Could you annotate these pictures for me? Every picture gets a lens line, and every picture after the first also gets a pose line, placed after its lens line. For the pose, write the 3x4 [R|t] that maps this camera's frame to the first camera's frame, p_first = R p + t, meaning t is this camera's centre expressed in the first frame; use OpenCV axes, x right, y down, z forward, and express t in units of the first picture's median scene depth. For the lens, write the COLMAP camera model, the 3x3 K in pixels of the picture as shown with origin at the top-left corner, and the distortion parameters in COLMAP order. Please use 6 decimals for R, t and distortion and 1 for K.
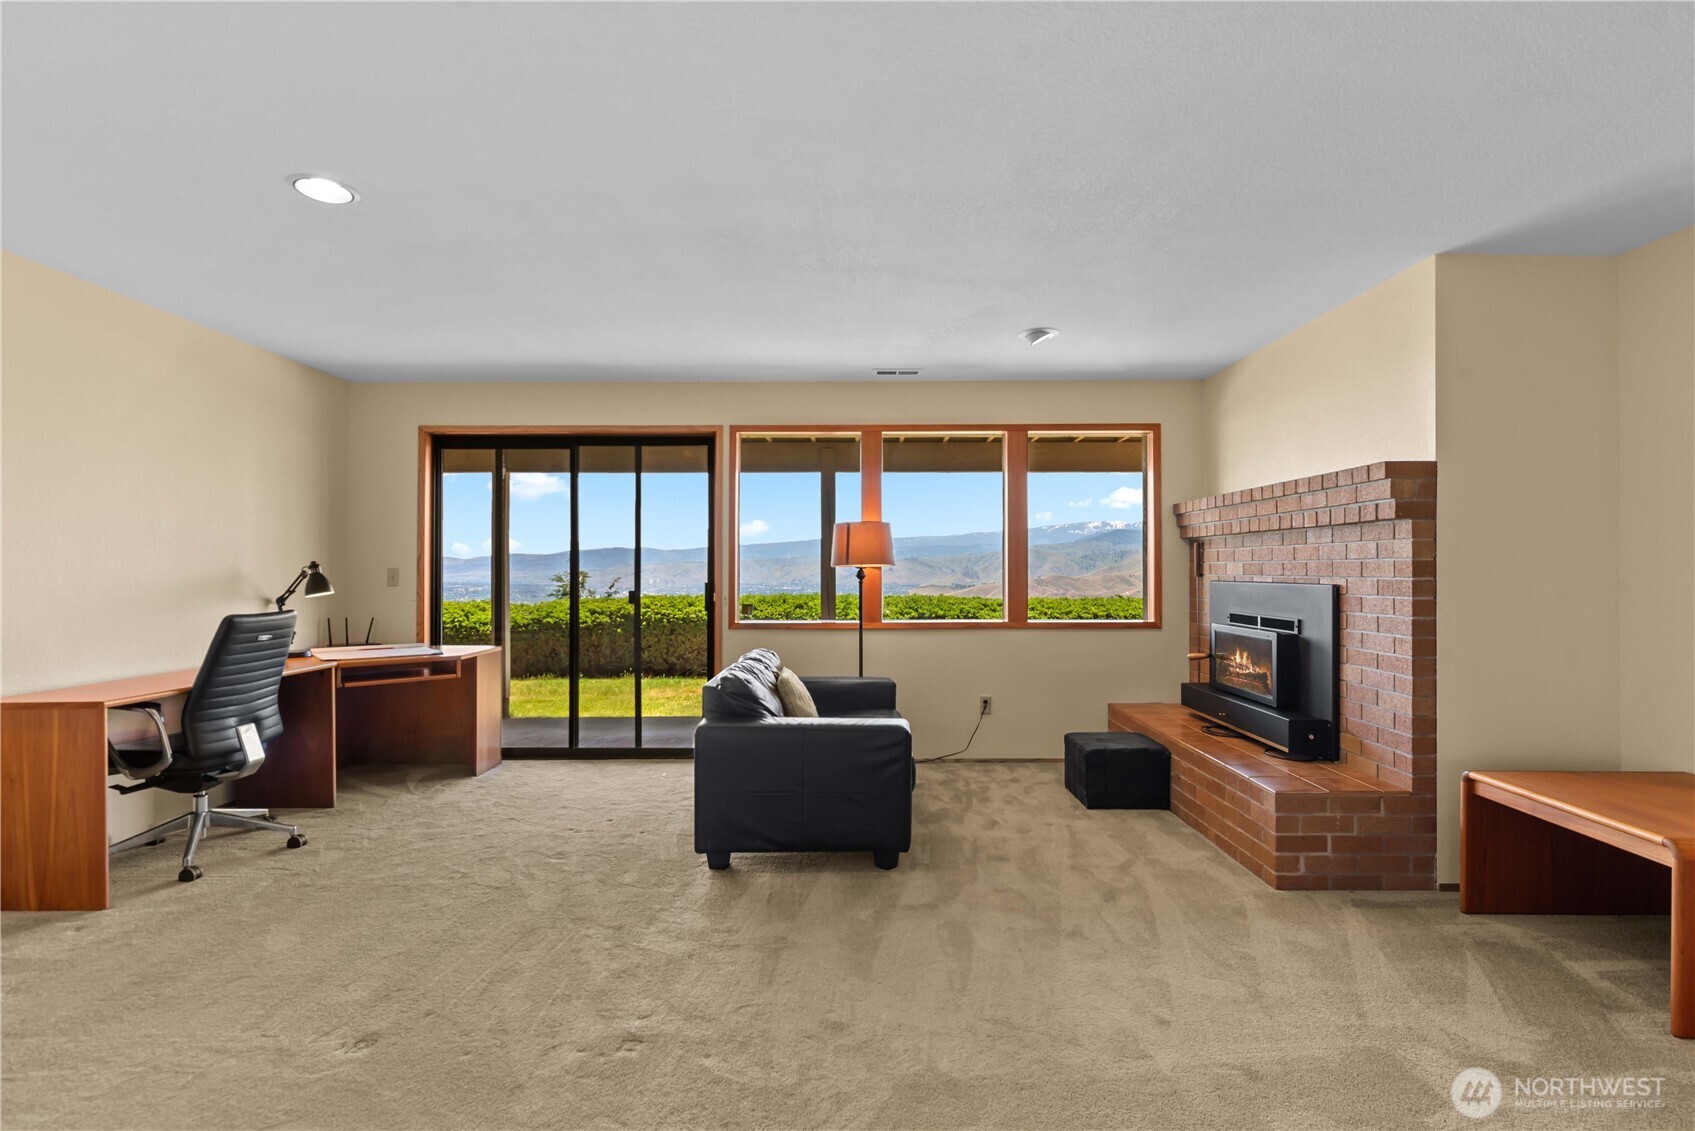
lens RADIAL K [[795.0, 0, 854.4], [0, 795.0, 565.3], [0, 0, 1]] dist [-0.001168, 0.000354]
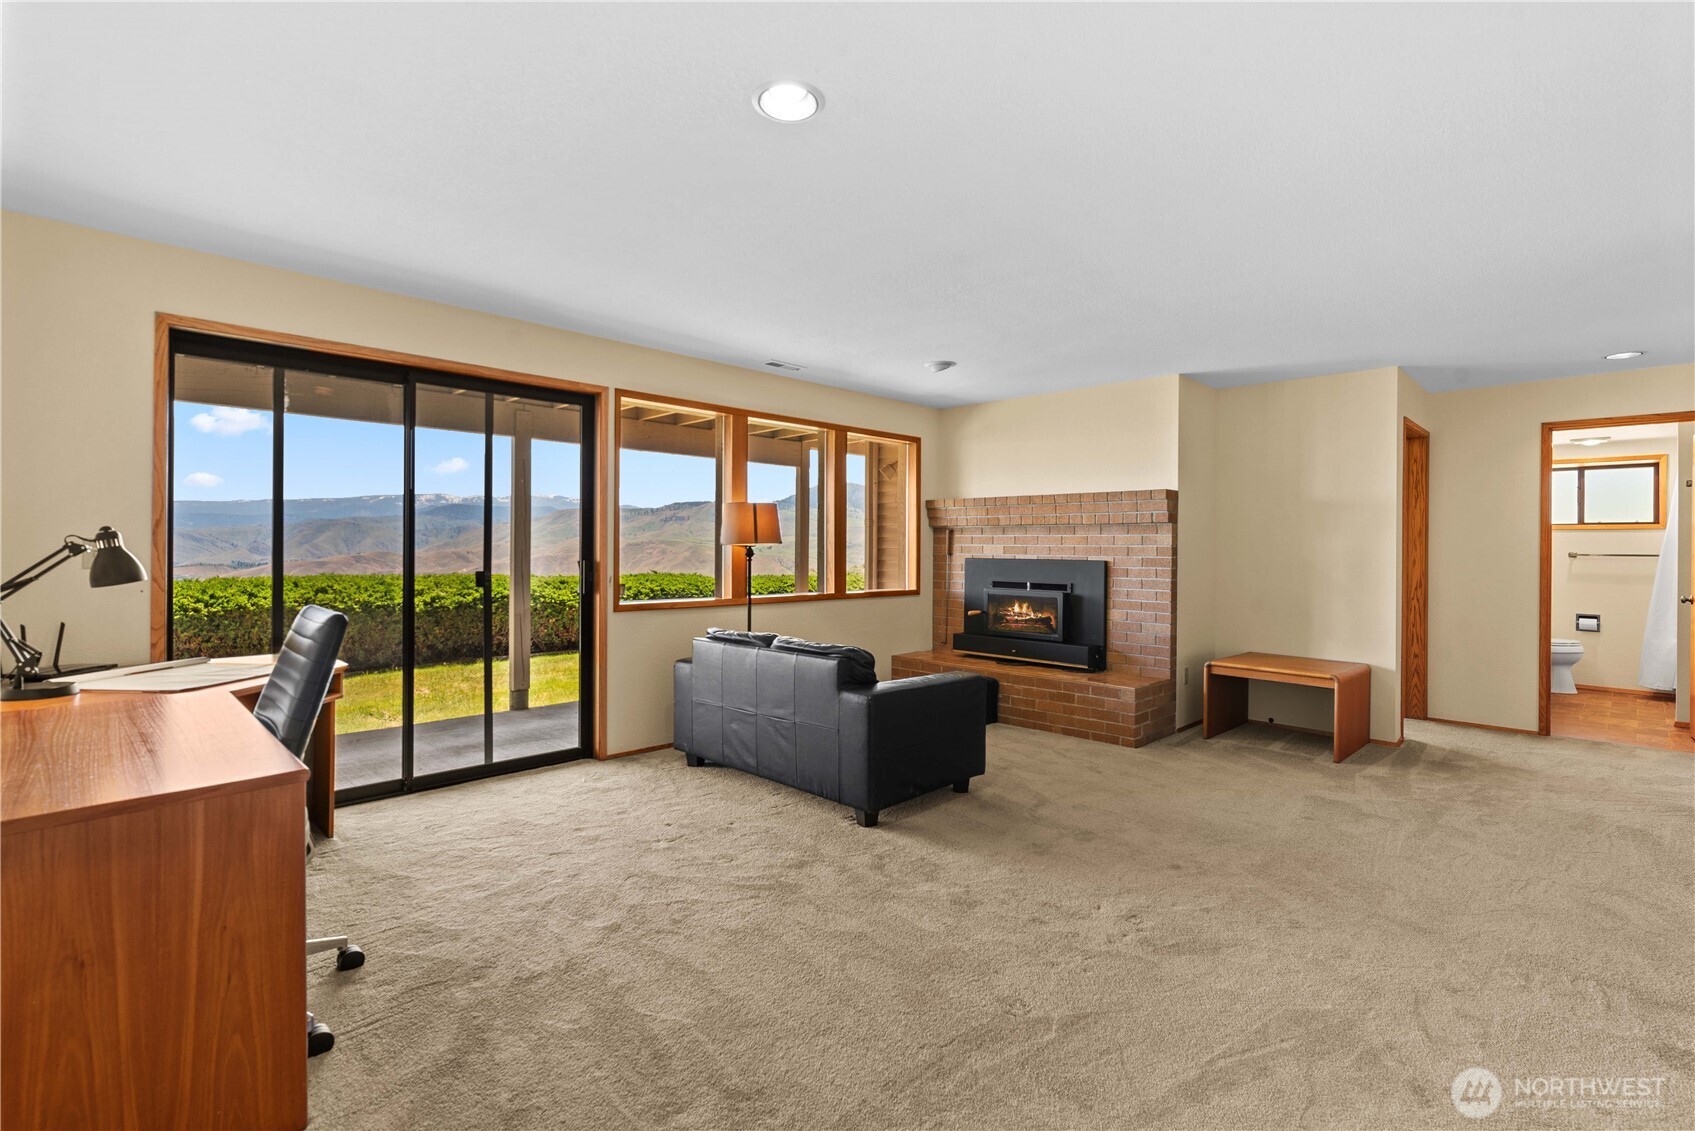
lens RADIAL K [[781.7, 0, 843.7], [0, 781.7, 549.8], [0, 0, 1]] dist [0.000818, 0.000696]
pose [[0.702975, 0.006004, 0.711190, -1.027081], [-0.012864, 0.999908, 0.004273, 0.002741], [-0.711099, -0.012152, 0.702987, 0.304473]]
